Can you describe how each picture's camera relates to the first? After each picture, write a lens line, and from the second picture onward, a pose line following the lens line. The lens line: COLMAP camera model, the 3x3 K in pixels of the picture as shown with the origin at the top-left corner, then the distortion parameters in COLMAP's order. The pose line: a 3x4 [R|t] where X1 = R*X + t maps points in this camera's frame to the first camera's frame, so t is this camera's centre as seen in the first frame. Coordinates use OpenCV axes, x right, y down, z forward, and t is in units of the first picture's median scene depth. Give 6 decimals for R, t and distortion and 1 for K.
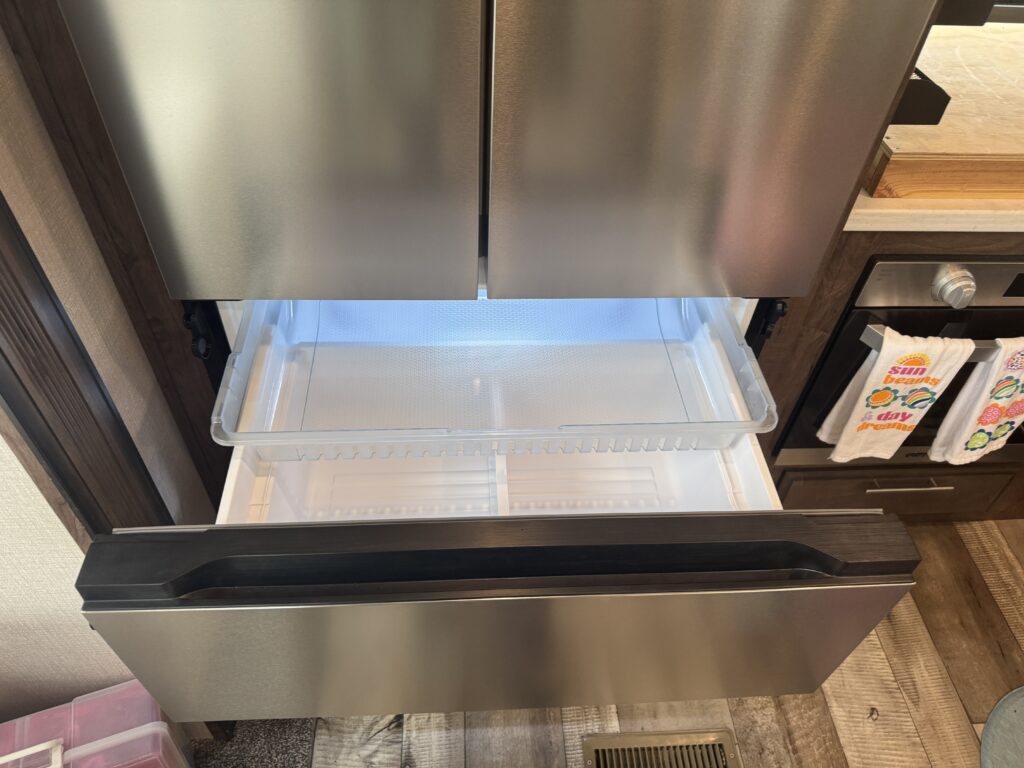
lens RADIAL K [[726.5, 0, 516.0], [0, 726.5, 382.0], [0, 0, 1]] dist [0.004623, -0.009243]
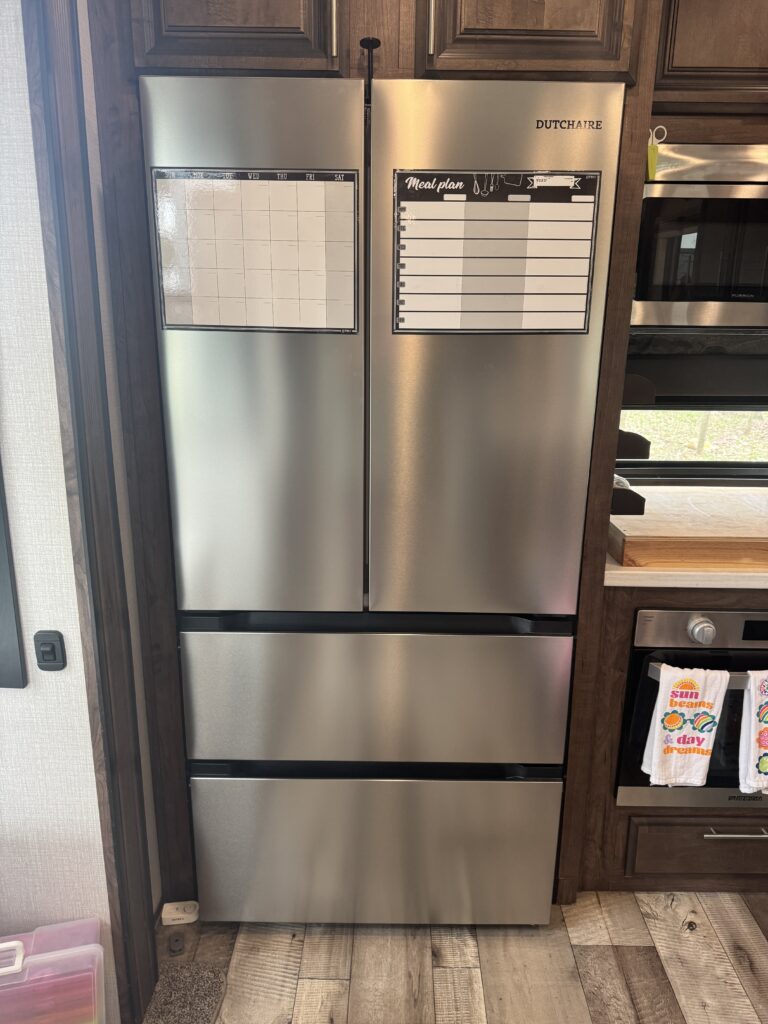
lens RADIAL K [[726.5, 0, 382.1], [0, 726.5, 512.8], [0, 0, 1]] dist [0.004623, -0.009243]
pose [[0.995927, -0.016594, -0.088622, 0.105138], [-0.032210, 0.852575, -0.521611, 0.414333], [0.084213, 0.522341, 0.848568, -0.362638]]
